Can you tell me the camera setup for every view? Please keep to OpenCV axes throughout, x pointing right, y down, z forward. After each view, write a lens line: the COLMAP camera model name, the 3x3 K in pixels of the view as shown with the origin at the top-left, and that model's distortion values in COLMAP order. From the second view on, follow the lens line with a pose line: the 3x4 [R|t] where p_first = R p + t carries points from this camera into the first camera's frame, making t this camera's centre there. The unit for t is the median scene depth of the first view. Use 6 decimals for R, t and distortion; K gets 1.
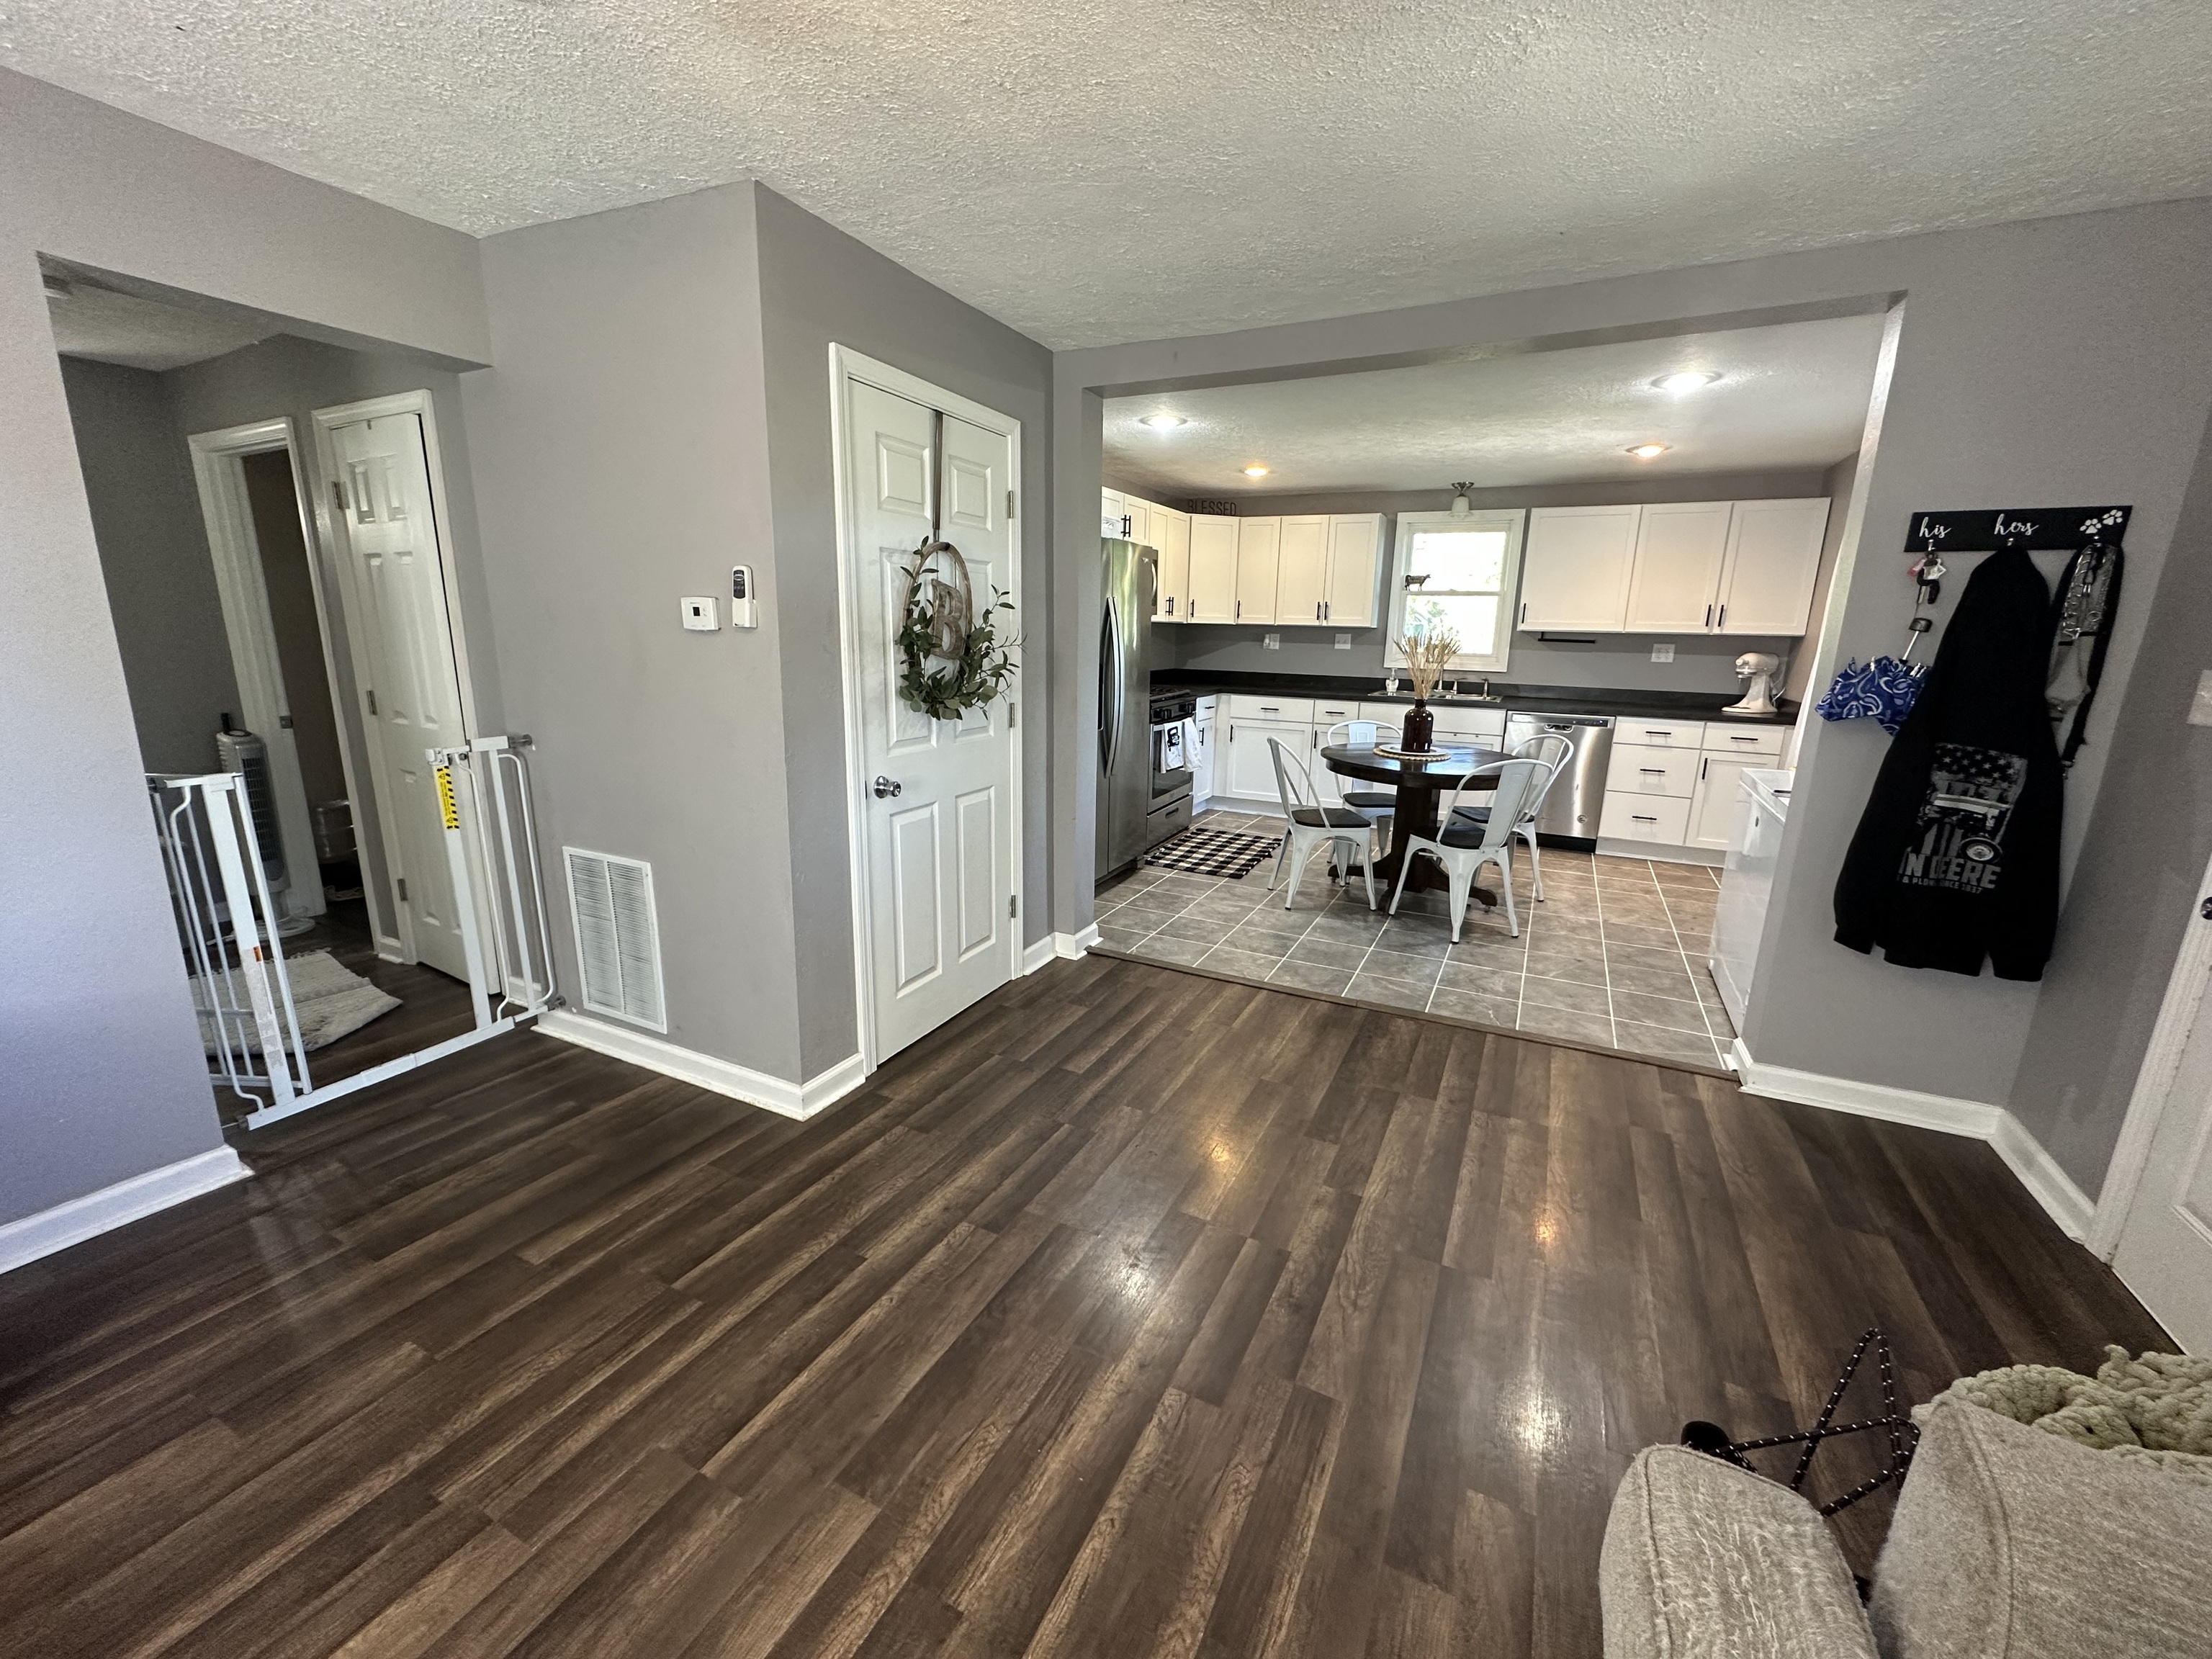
lens RADIAL K [[879.6, 0, 1110.8], [0, 879.6, 828.7], [0, 0, 1]] dist [-0.001714, -0.000454]
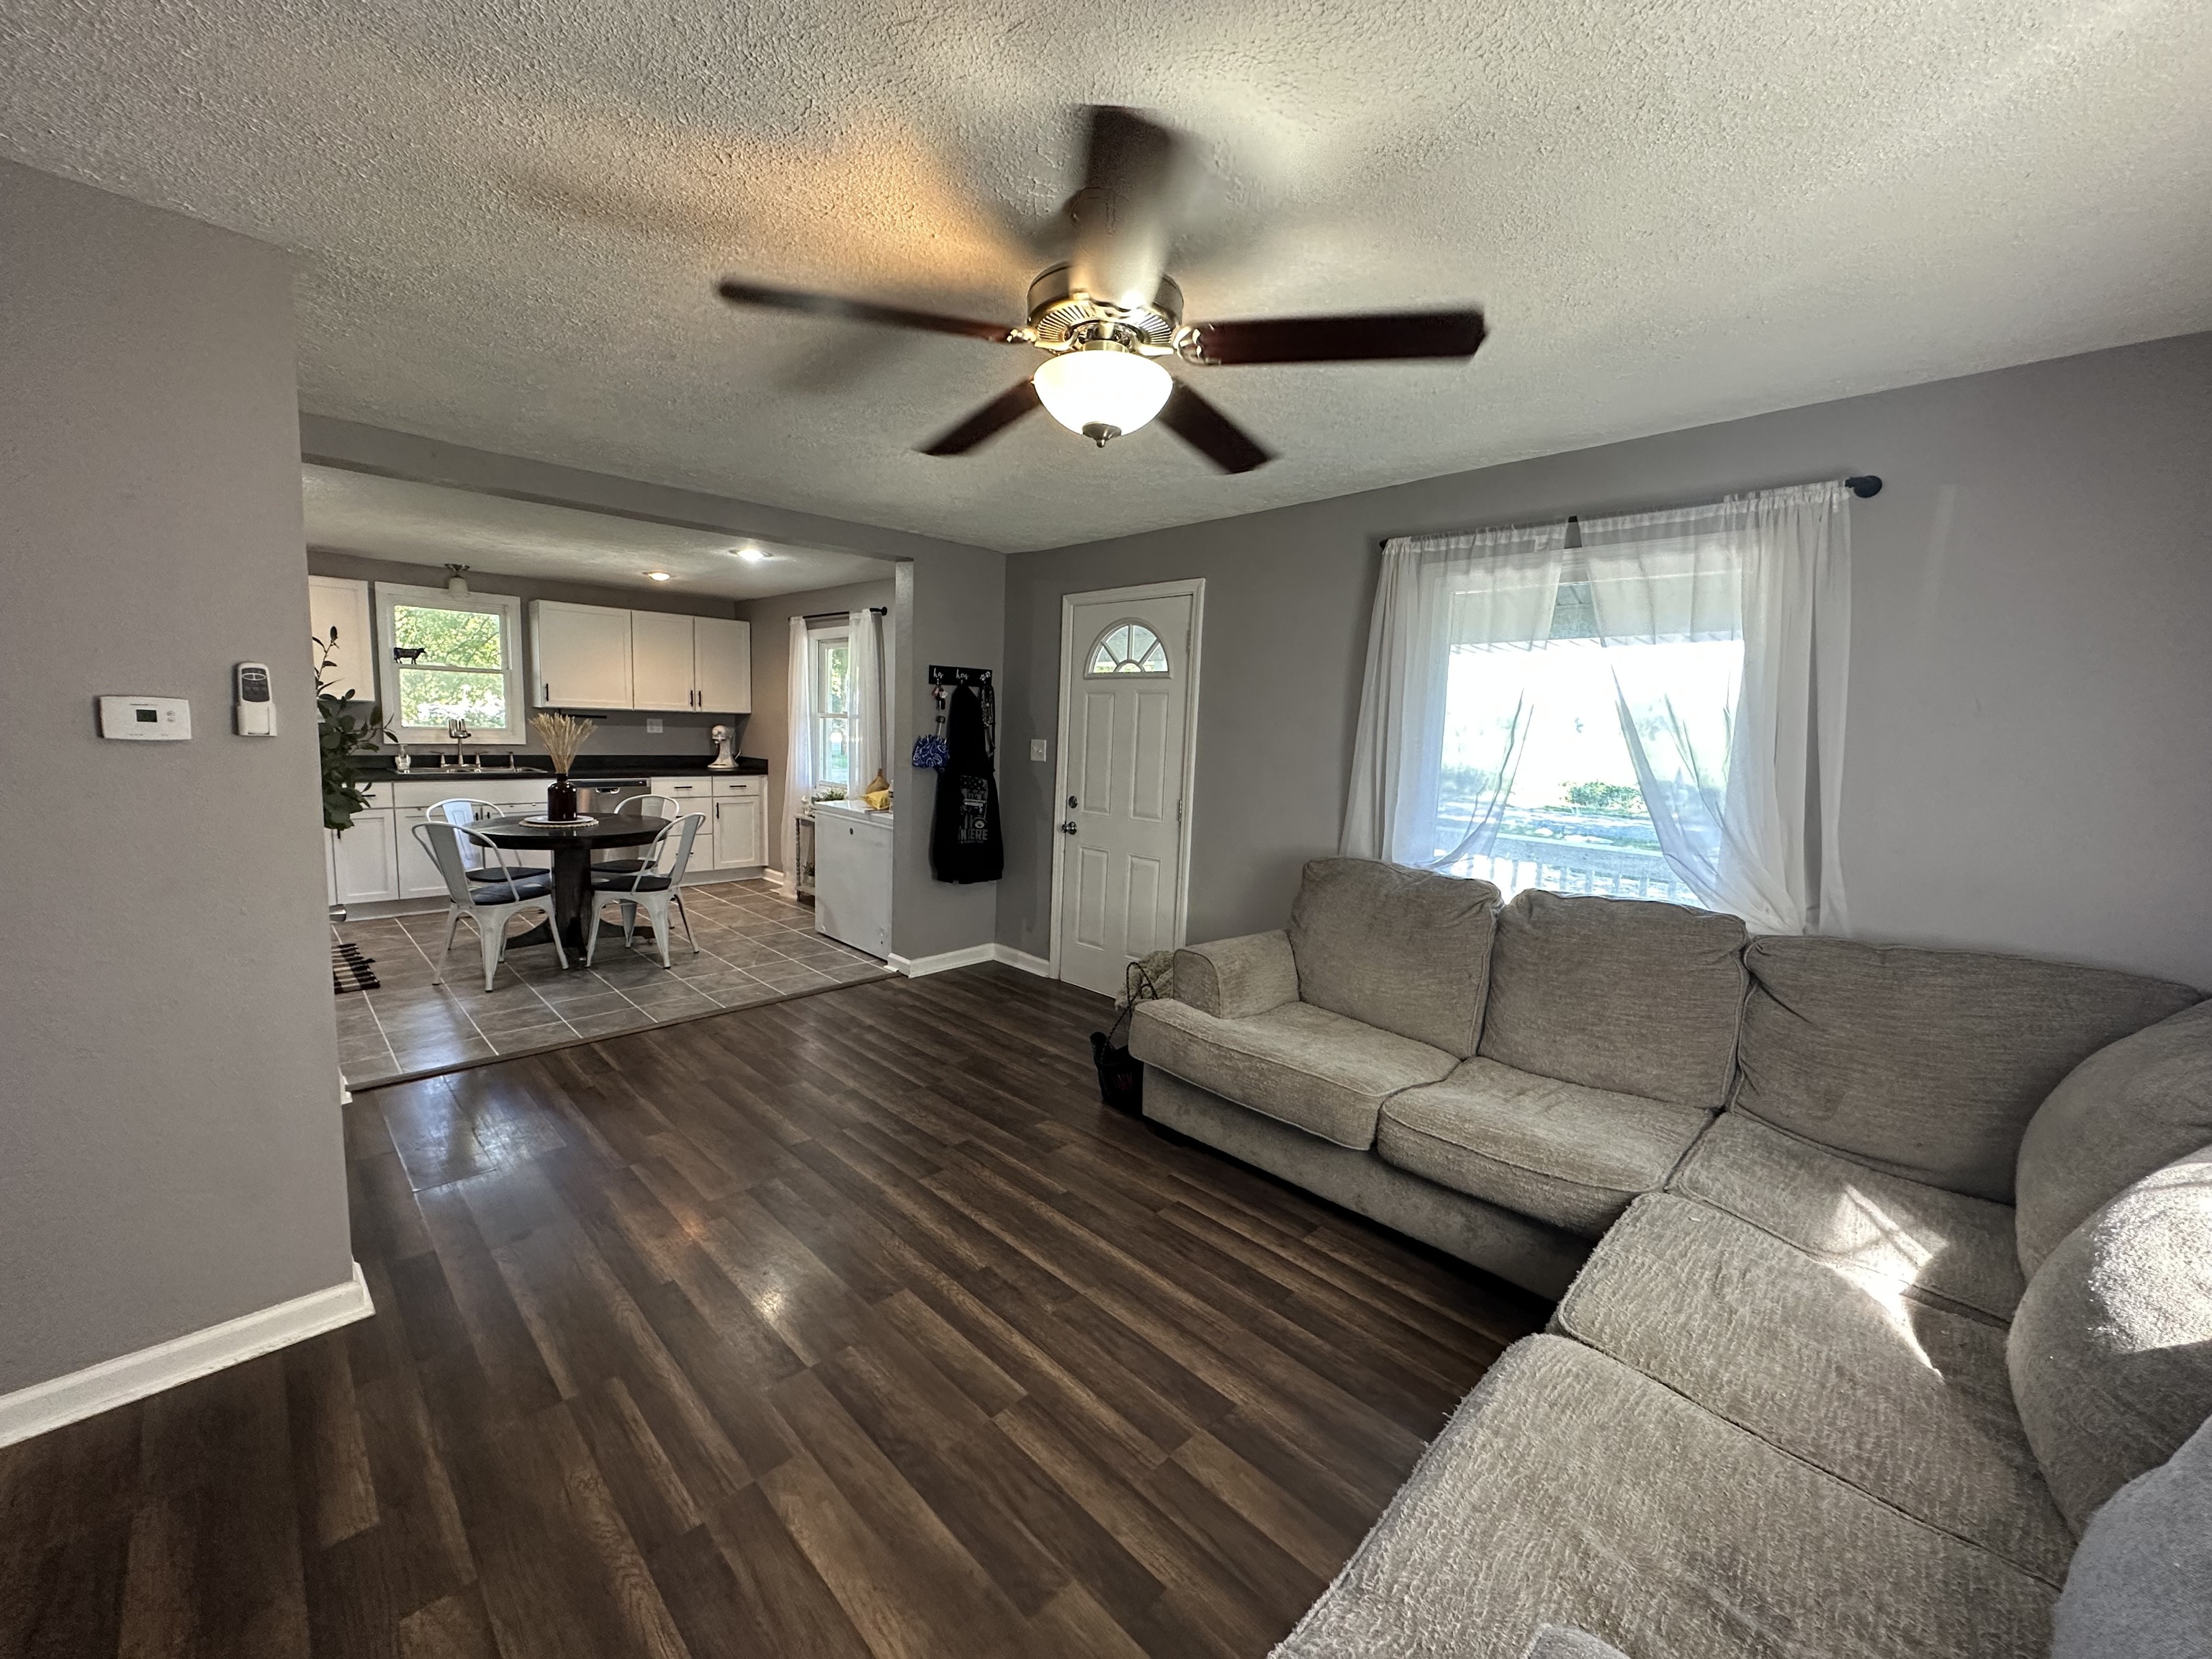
lens RADIAL K [[879.6, 0, 1104.6], [0, 879.6, 824.2], [0, 0, 1]] dist [-0.001714, -0.000454]
pose [[0.313828, -0.120421, 0.941812, -0.509839], [0.185470, 0.980591, 0.063578, -0.028659], [-0.931189, 0.154725, 0.330072, 0.002389]]
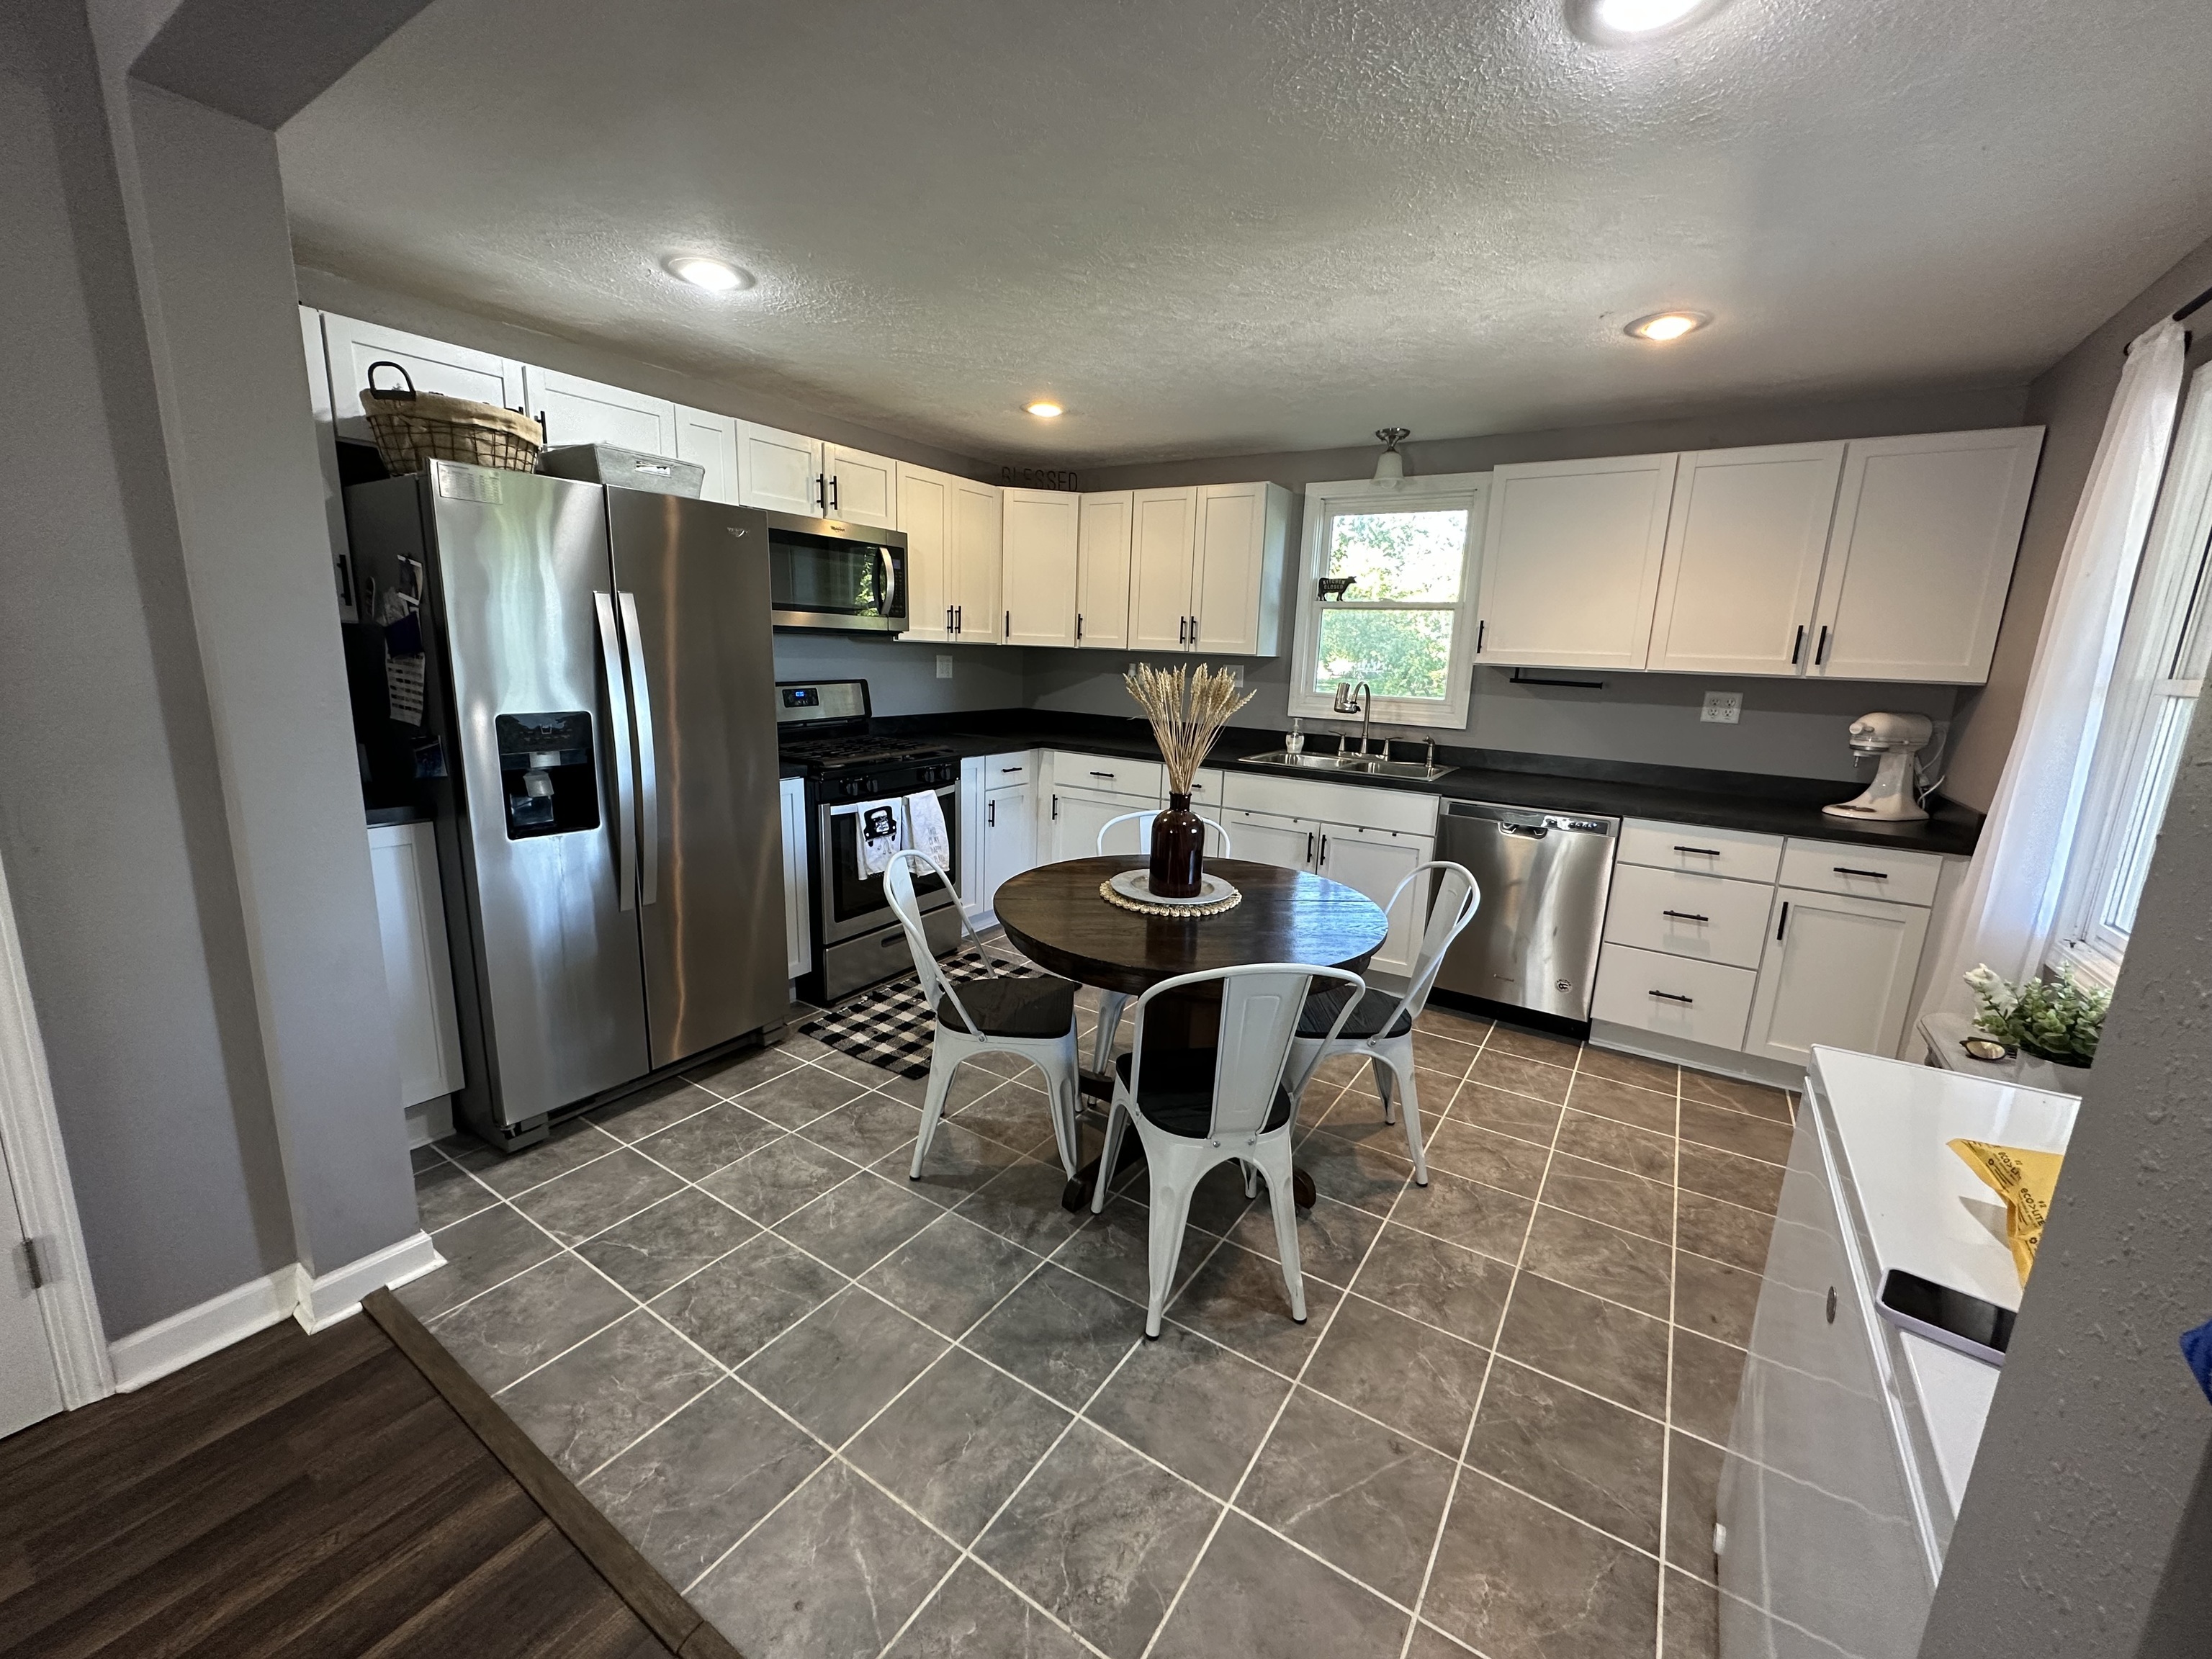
lens RADIAL K [[879.6, 0, 1109.8], [0, 879.6, 823.0], [0, 0, 1]] dist [-0.001714, -0.000454]
pose [[0.993447, 0.037288, -0.108036, 0.386035], [-0.040621, 0.998759, -0.028813, -0.118601], [0.106828, 0.033013, 0.993729, 0.498742]]
